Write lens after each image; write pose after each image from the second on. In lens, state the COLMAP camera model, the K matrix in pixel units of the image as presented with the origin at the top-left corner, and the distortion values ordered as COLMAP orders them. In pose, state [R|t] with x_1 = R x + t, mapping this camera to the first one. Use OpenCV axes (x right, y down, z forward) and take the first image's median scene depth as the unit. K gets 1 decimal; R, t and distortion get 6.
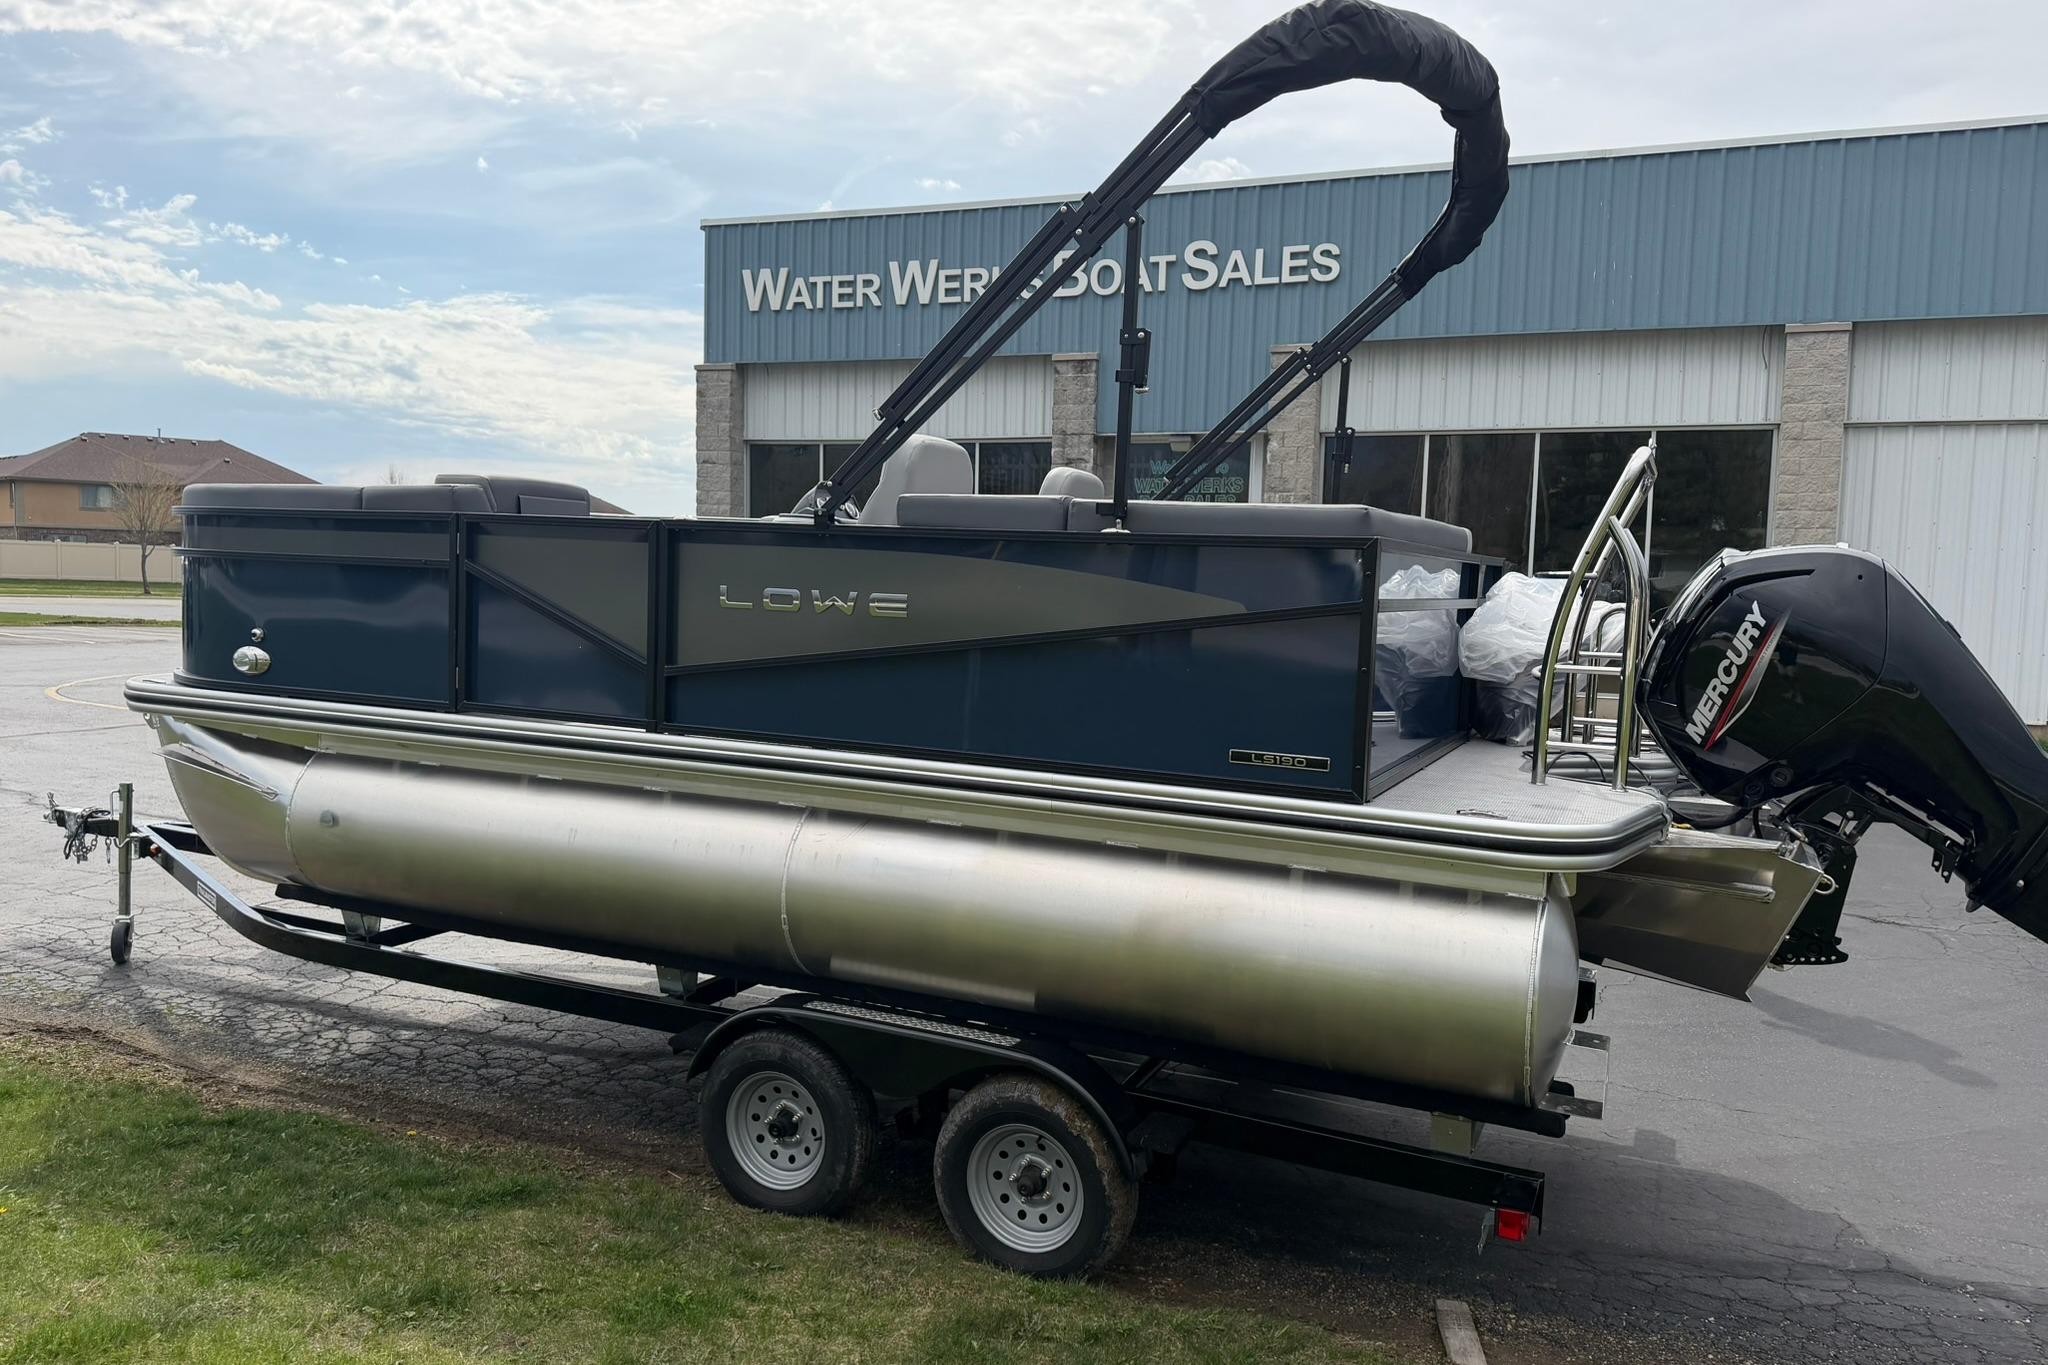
lens RADIAL K [[1464.3, 0, 1011.4], [0, 1464.3, 684.8], [0, 0, 1]] dist [0.062776, -0.045780]
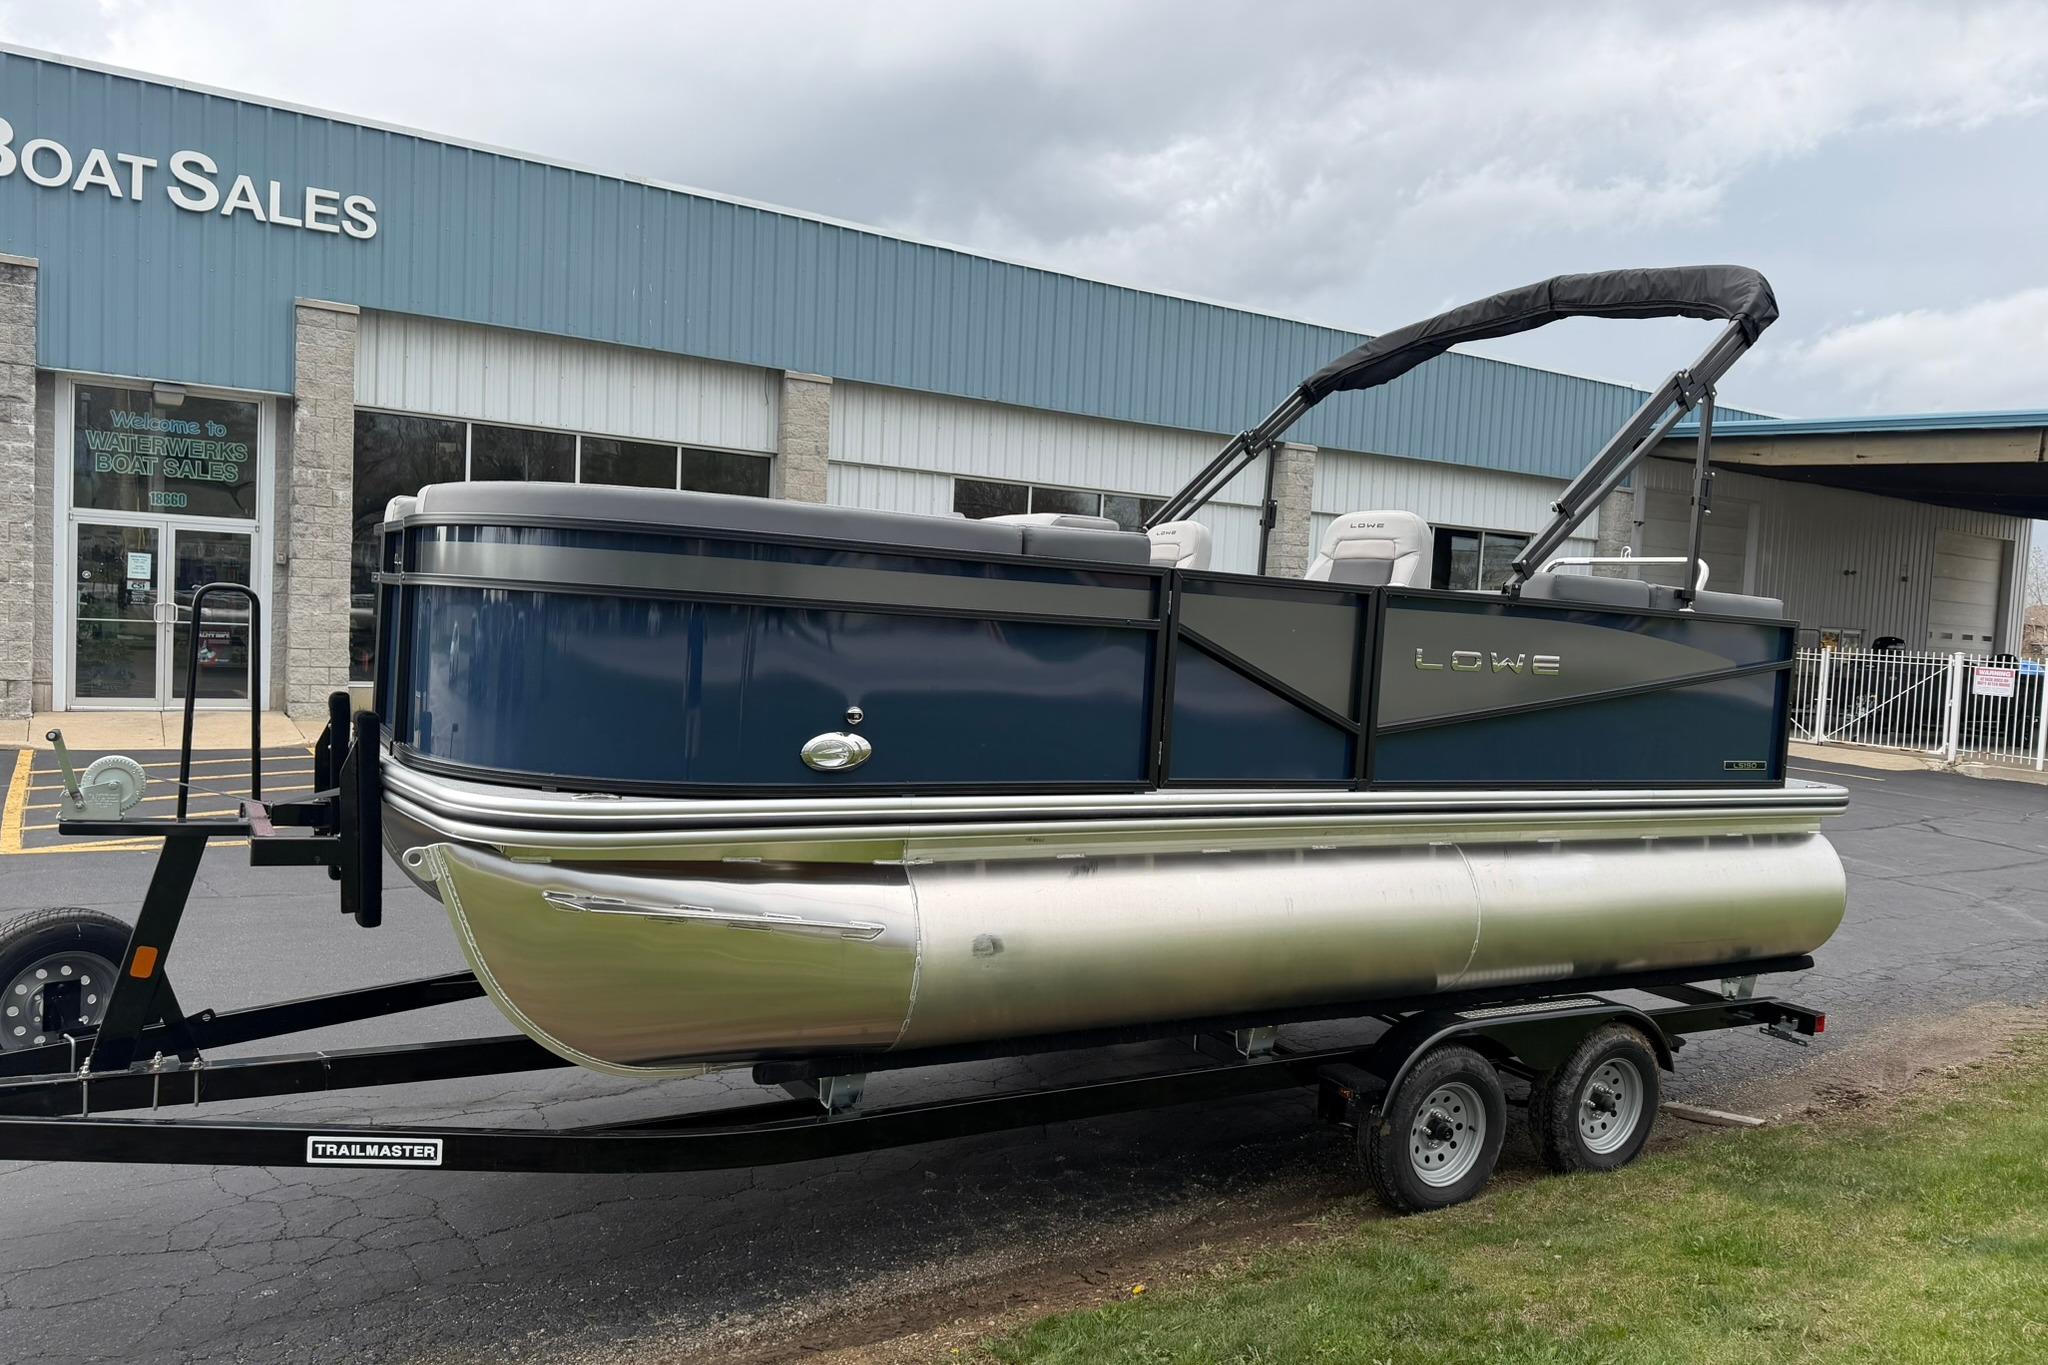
lens RADIAL K [[1464.3, 0, 1013.3], [0, 1464.3, 671.1], [0, 0, 1]] dist [0.062776, -0.045780]
pose [[0.565777, -0.032607, 0.823913, -0.817243], [0.023943, 0.999446, 0.023112, -0.053998], [-0.824210, 0.006650, 0.566245, 0.413281]]
